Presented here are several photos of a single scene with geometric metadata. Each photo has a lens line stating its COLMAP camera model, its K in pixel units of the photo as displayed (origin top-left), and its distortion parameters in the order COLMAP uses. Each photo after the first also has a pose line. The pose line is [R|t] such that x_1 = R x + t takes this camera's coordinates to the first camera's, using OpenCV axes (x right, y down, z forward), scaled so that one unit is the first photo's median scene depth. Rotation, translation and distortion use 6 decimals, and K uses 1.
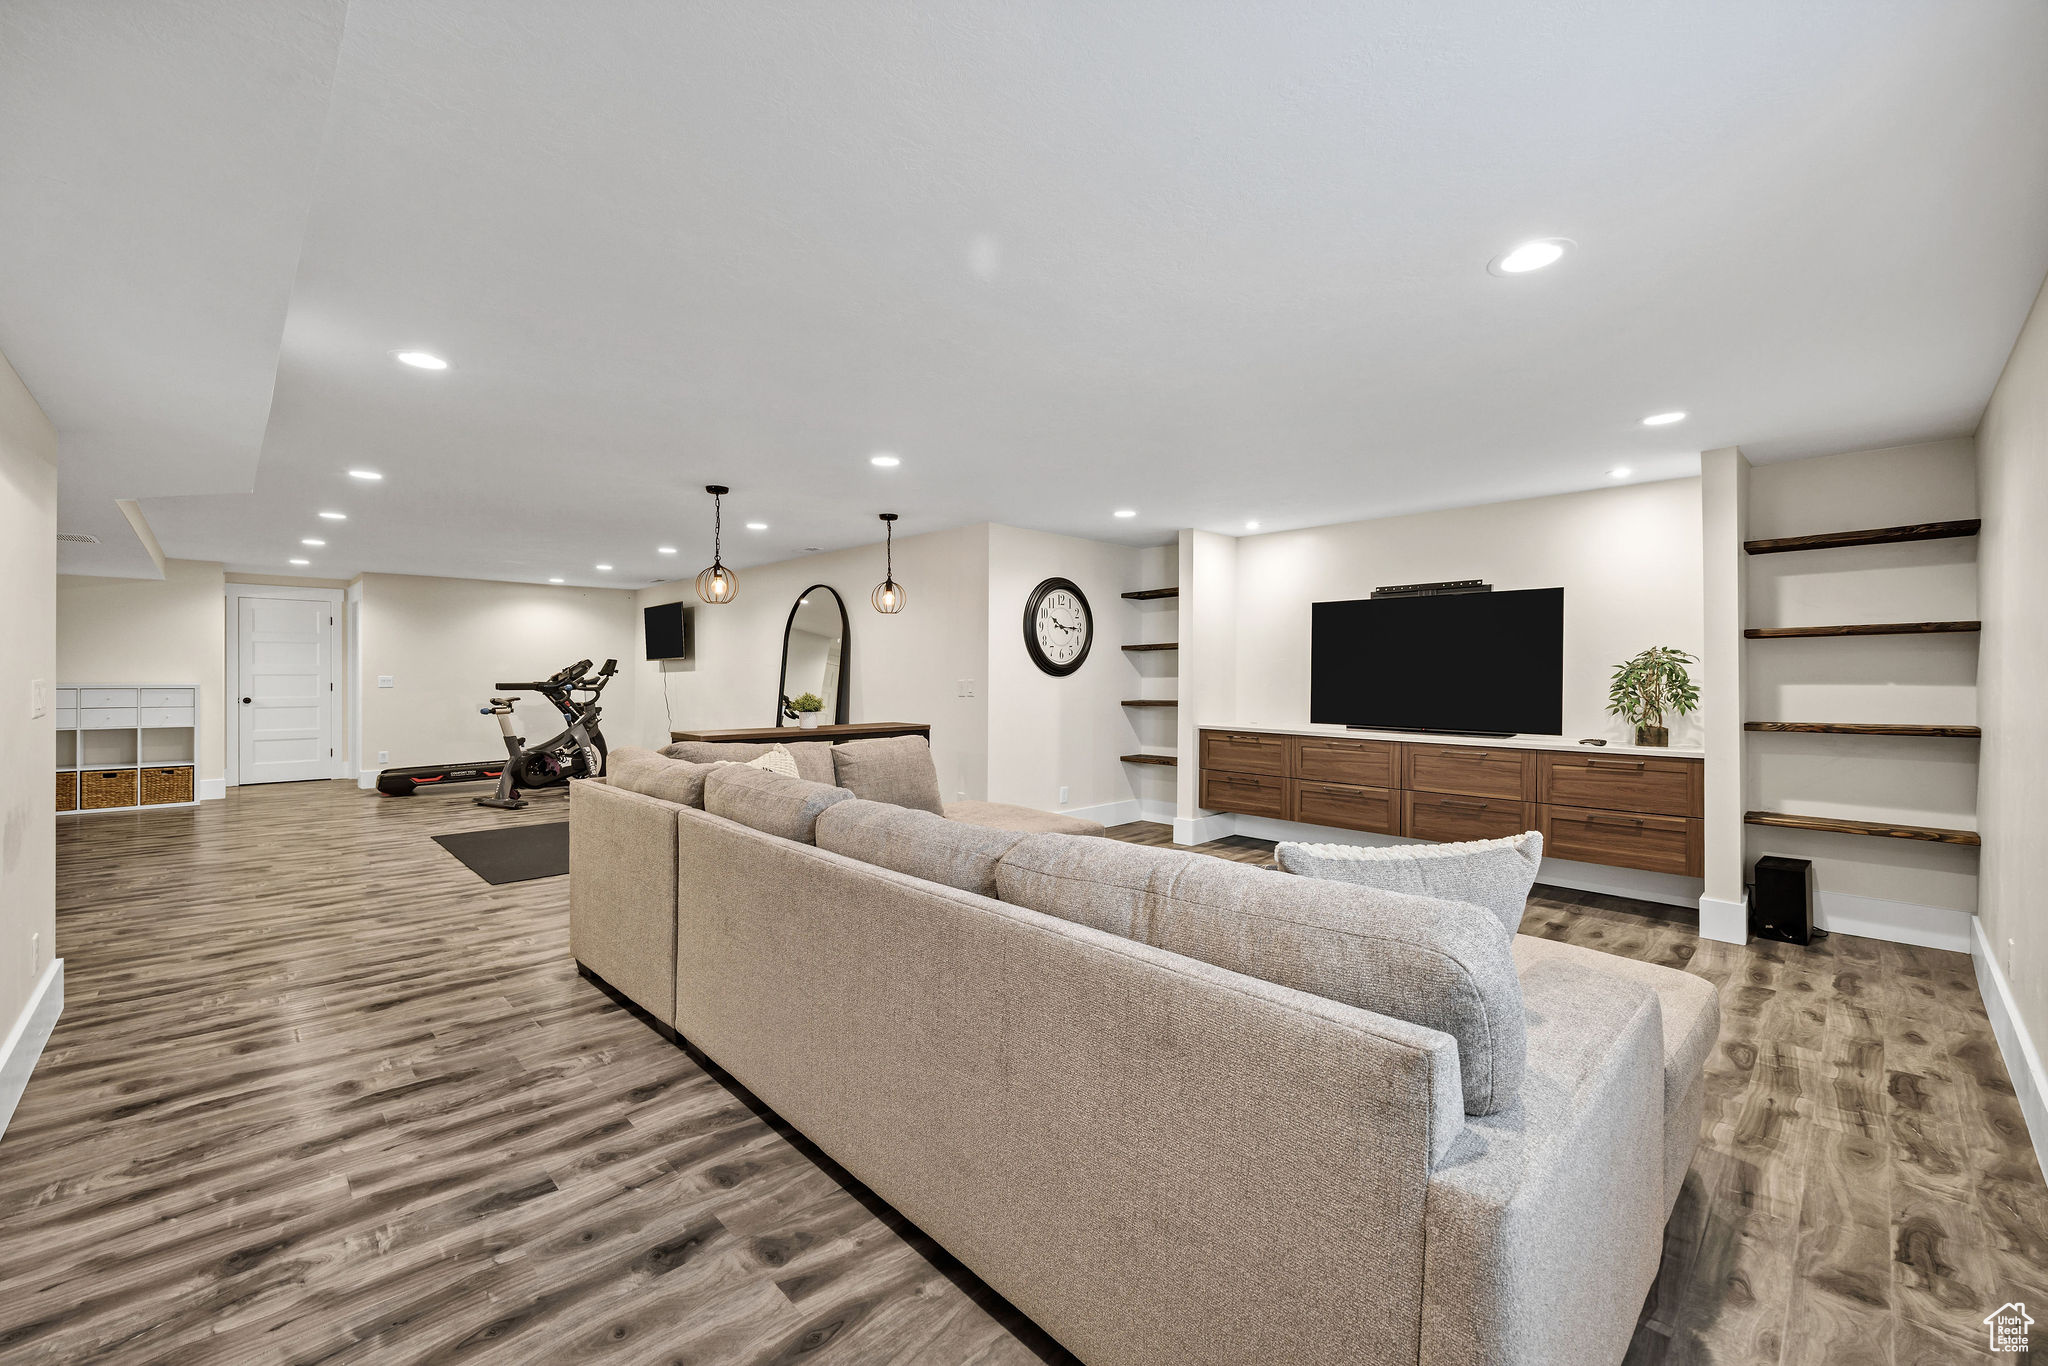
lens RADIAL K [[815.6, 0, 1030.1], [0, 815.6, 681.9], [0, 0, 1]] dist [-0.005481, 0.000029]
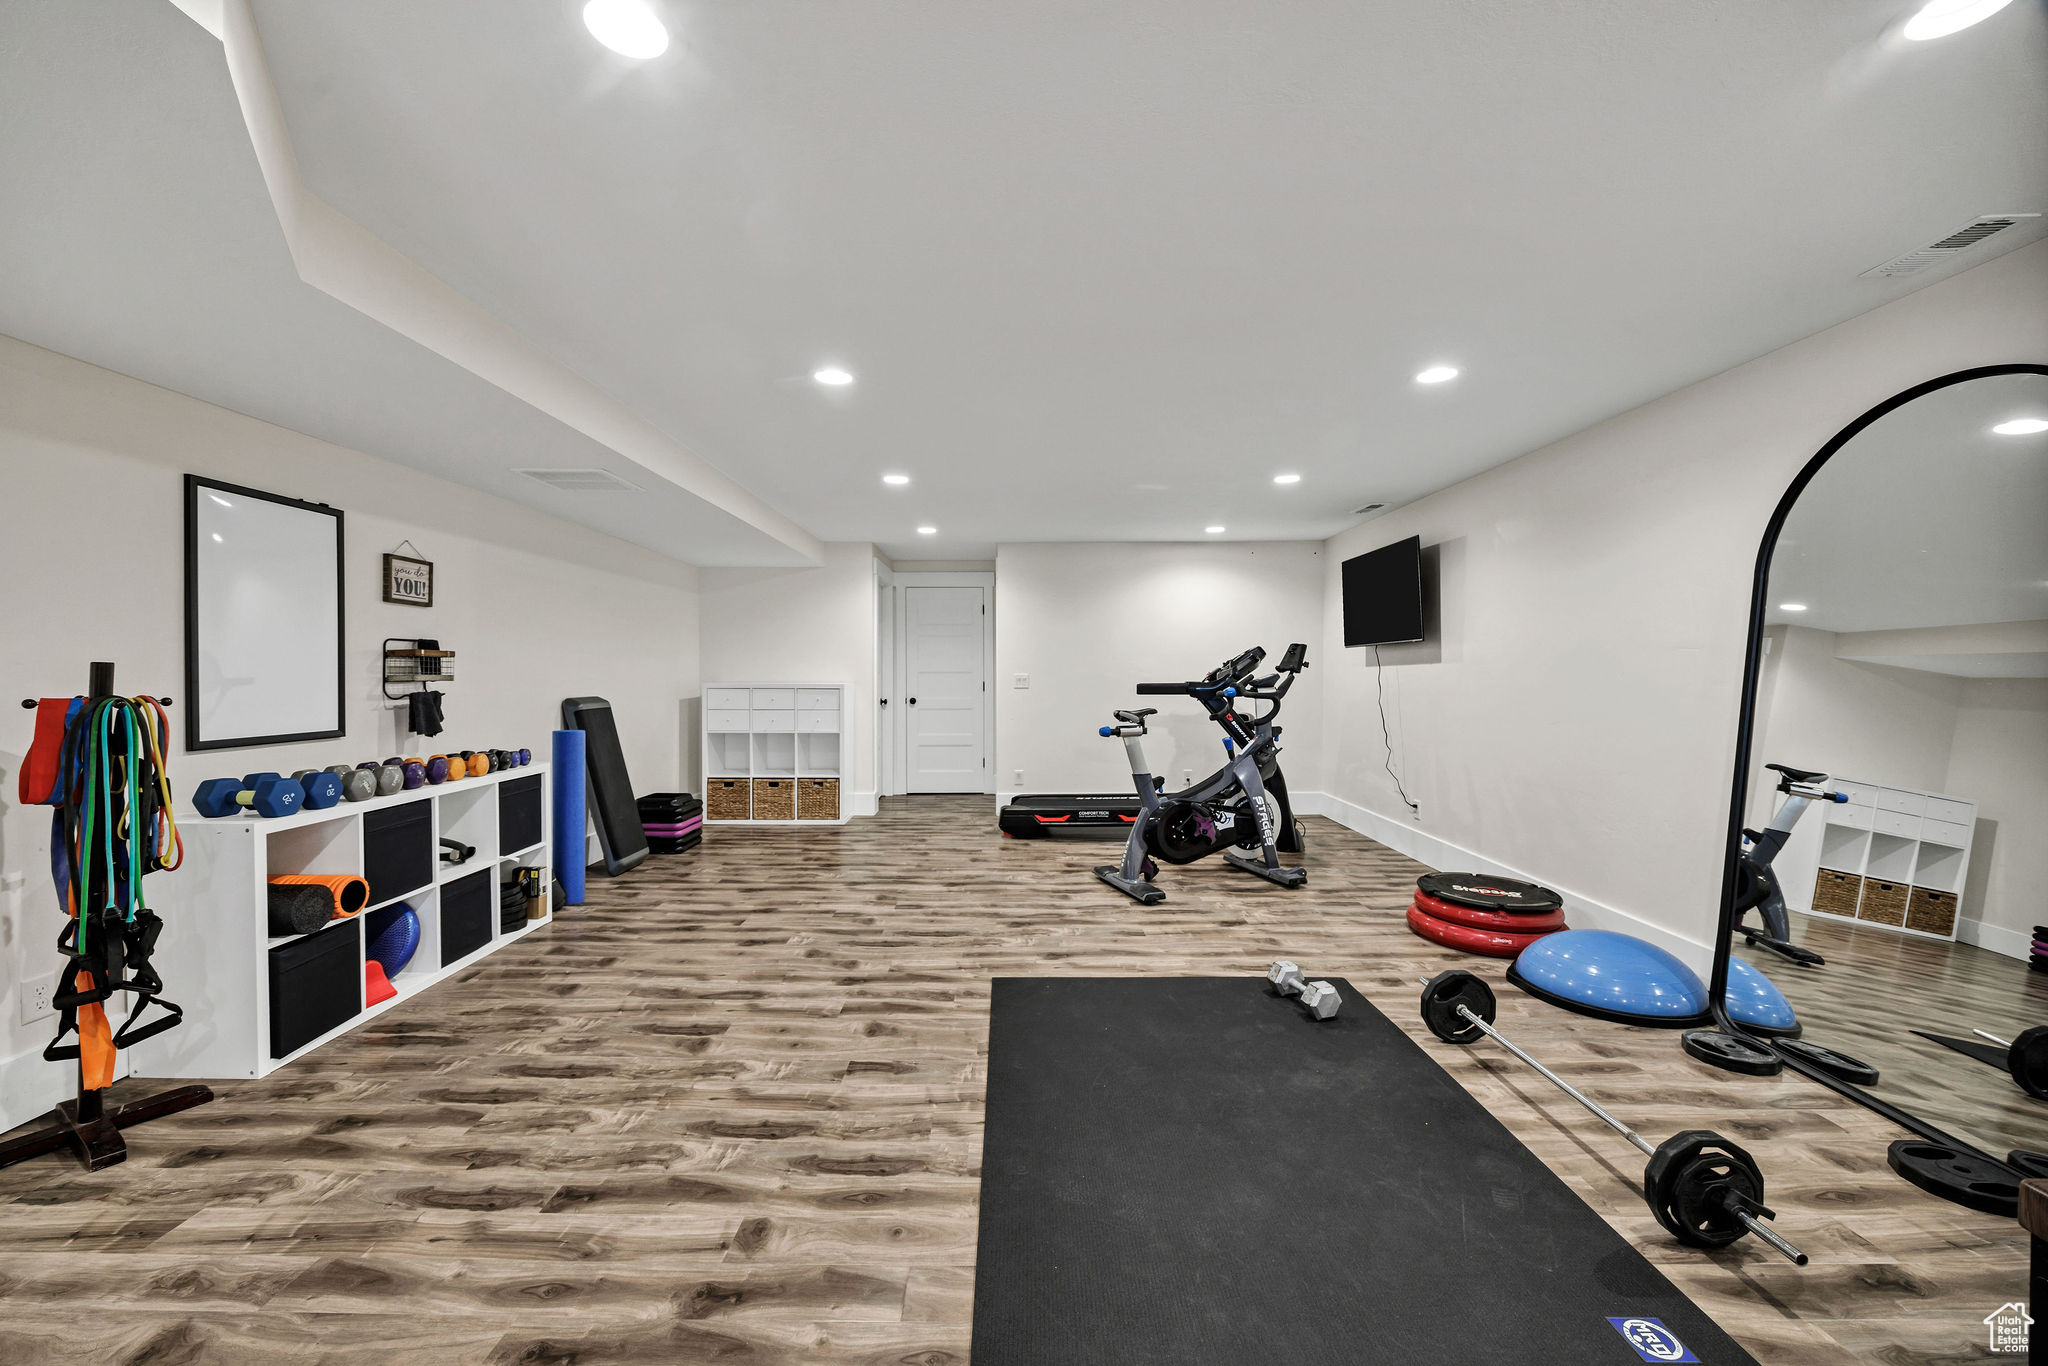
lens RADIAL K [[815.6, 0, 1030.1], [0, 815.6, 681.9], [0, 0, 1]] dist [-0.005481, 0.000029]
pose [[0.724157, 0.004603, -0.689620, -0.141667], [-0.002063, 0.999988, 0.004508, -0.001643], [0.689632, -0.001842, 0.724157, 0.252865]]
